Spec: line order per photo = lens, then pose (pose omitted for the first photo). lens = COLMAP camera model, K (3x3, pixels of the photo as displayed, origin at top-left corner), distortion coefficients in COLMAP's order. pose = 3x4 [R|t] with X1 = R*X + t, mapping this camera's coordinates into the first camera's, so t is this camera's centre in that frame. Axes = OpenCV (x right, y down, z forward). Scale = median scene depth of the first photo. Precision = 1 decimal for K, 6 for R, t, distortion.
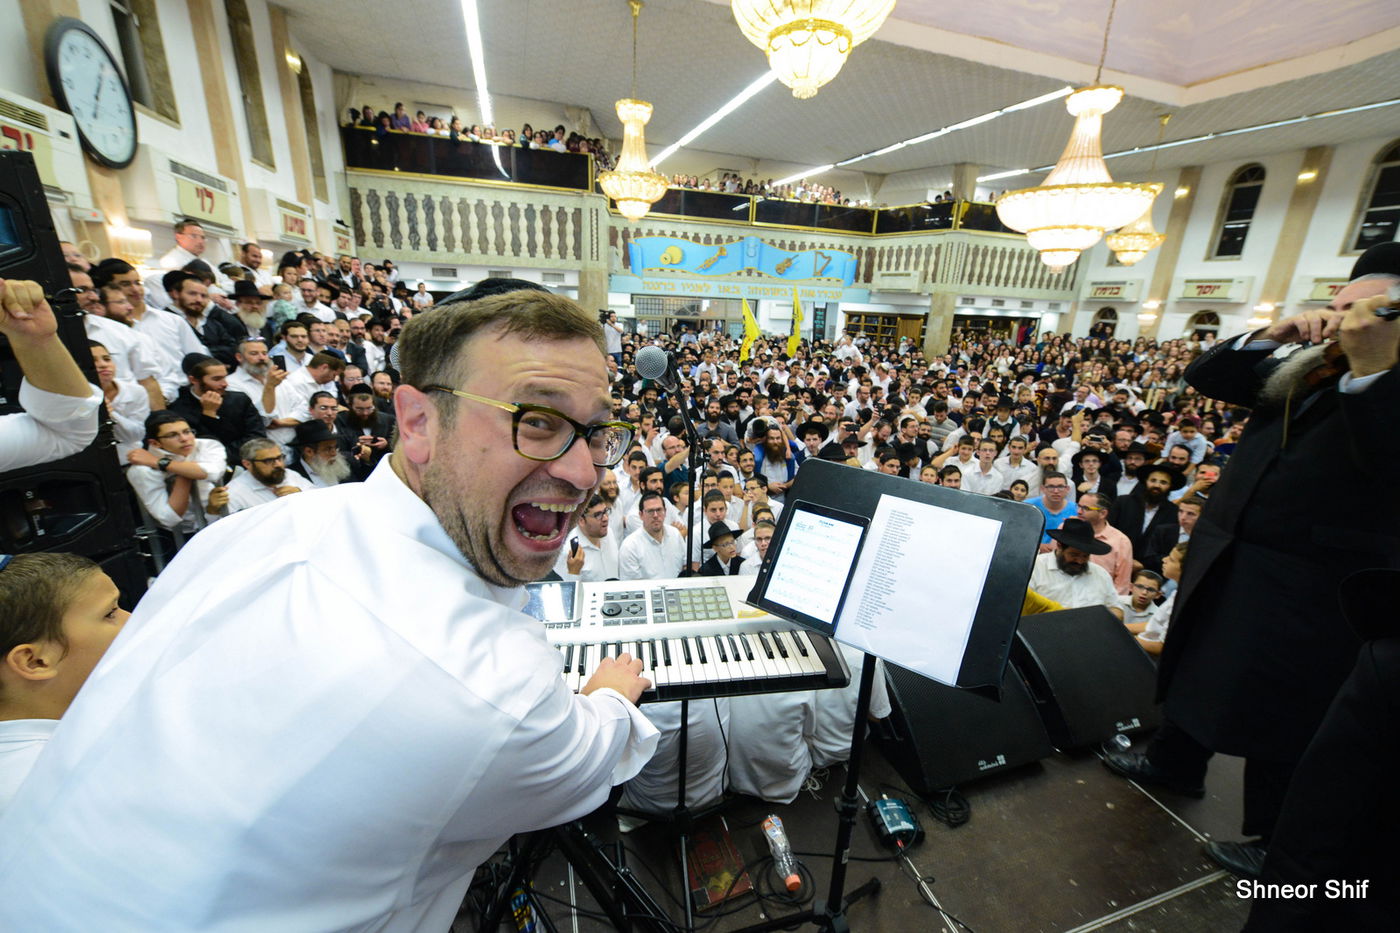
lens RADIAL K [[566.0, 0, 709.1], [0, 566.0, 468.8], [0, 0, 1]] dist [-0.008150, 0.000408]
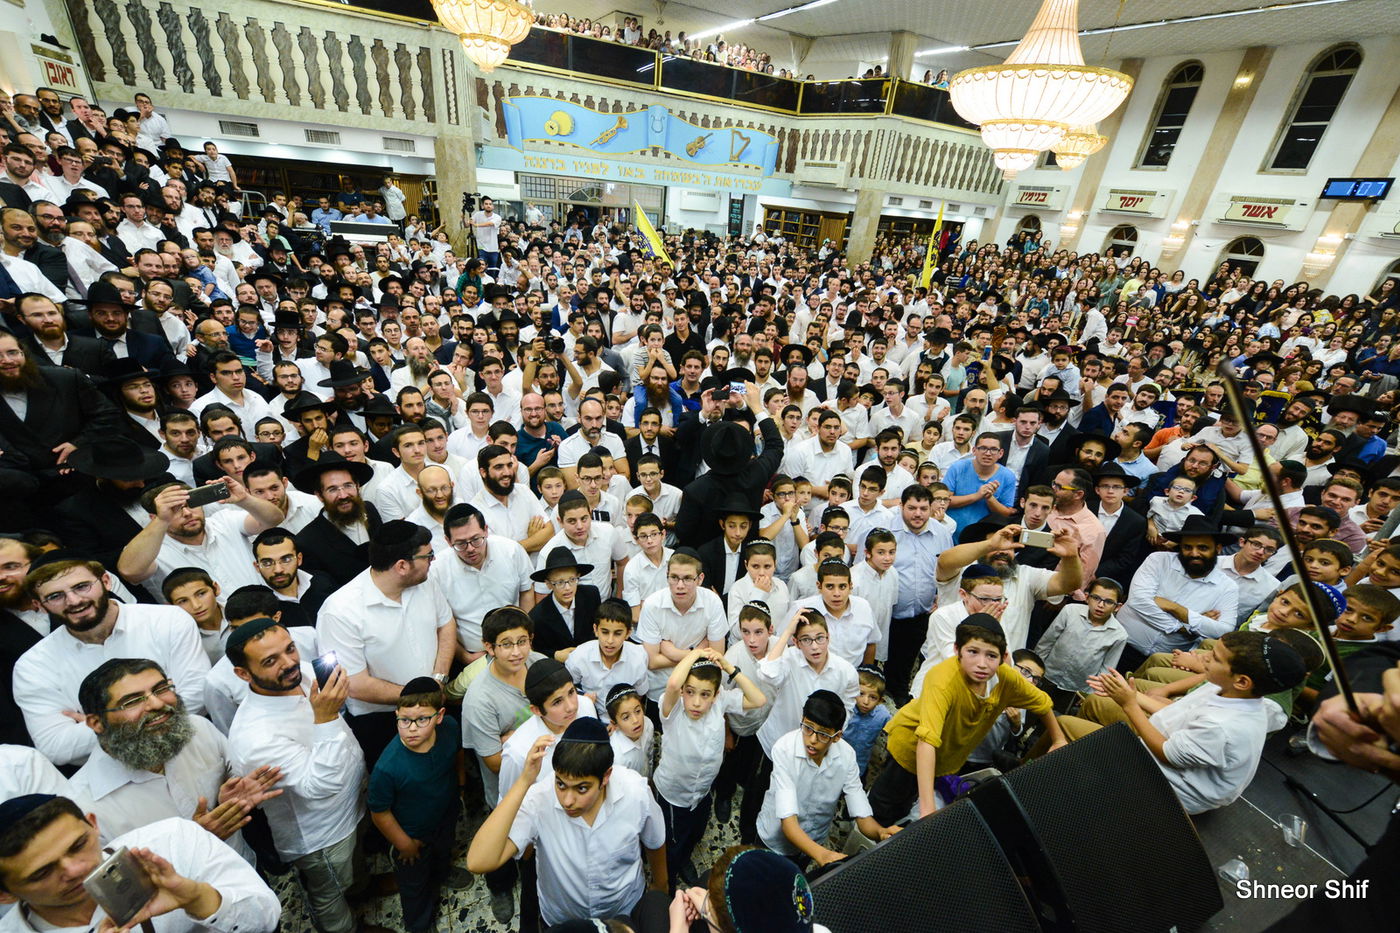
lens RADIAL K [[566.0, 0, 709.8], [0, 566.0, 471.3], [0, 0, 1]] dist [-0.008150, 0.000408]
pose [[0.988899, -0.018836, 0.147389, 0.018882], [-0.008638, 0.982967, 0.183577, -0.033023], [-0.148336, -0.182812, 0.971893, 0.078530]]
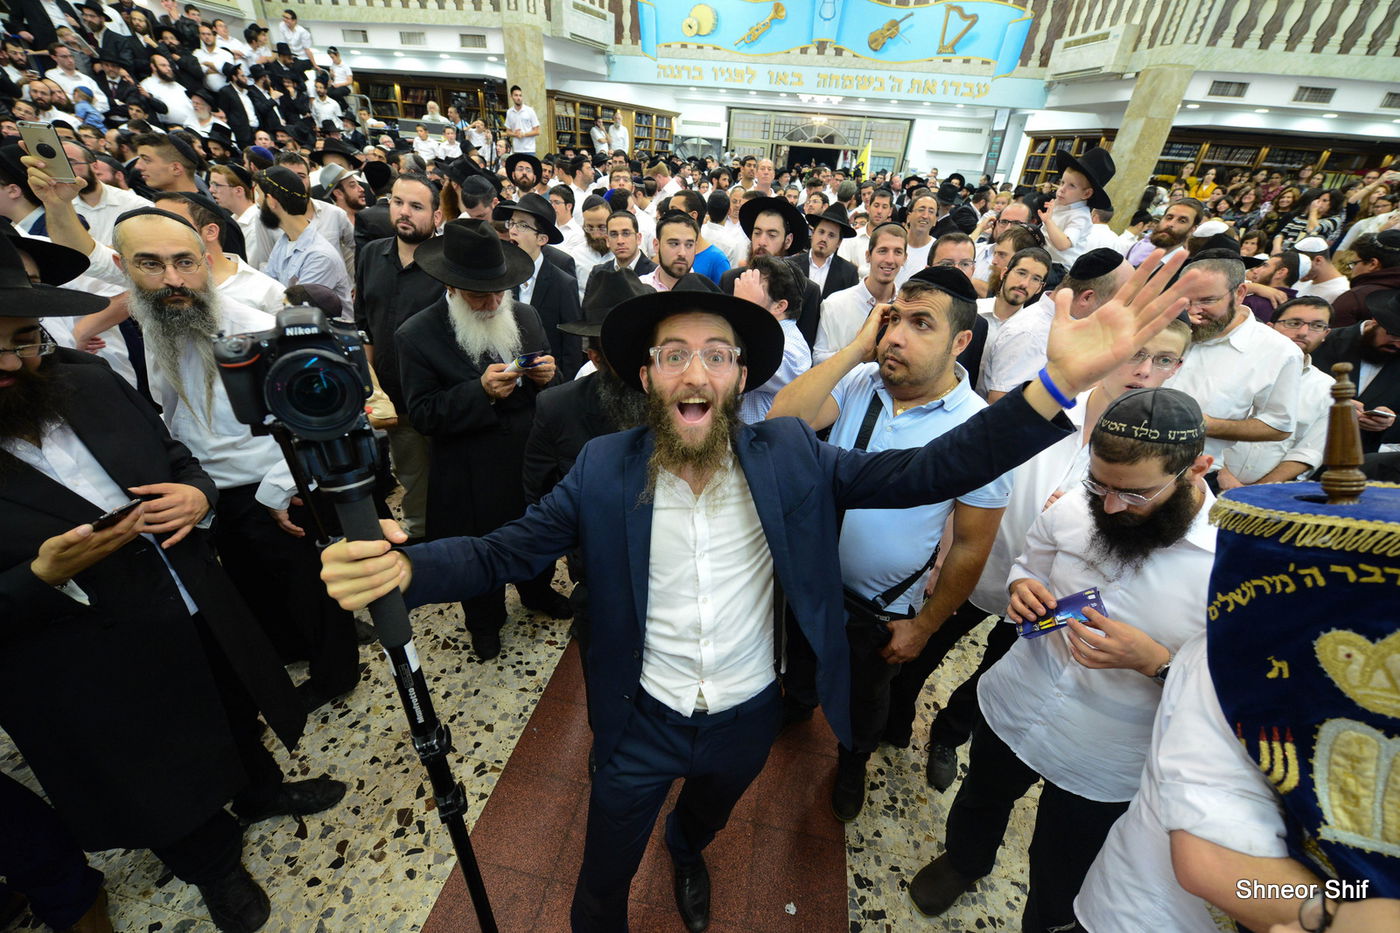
lens RADIAL K [[566.0, 0, 693.2], [0, 566.0, 487.6], [0, 0, 1]] dist [-0.008150, 0.000408]
pose [[0.864892, 0.267693, -0.424619, 0.367629], [-0.169627, 0.952031, 0.254683, -0.003102], [0.472427, -0.148246, 0.868813, 0.296244]]
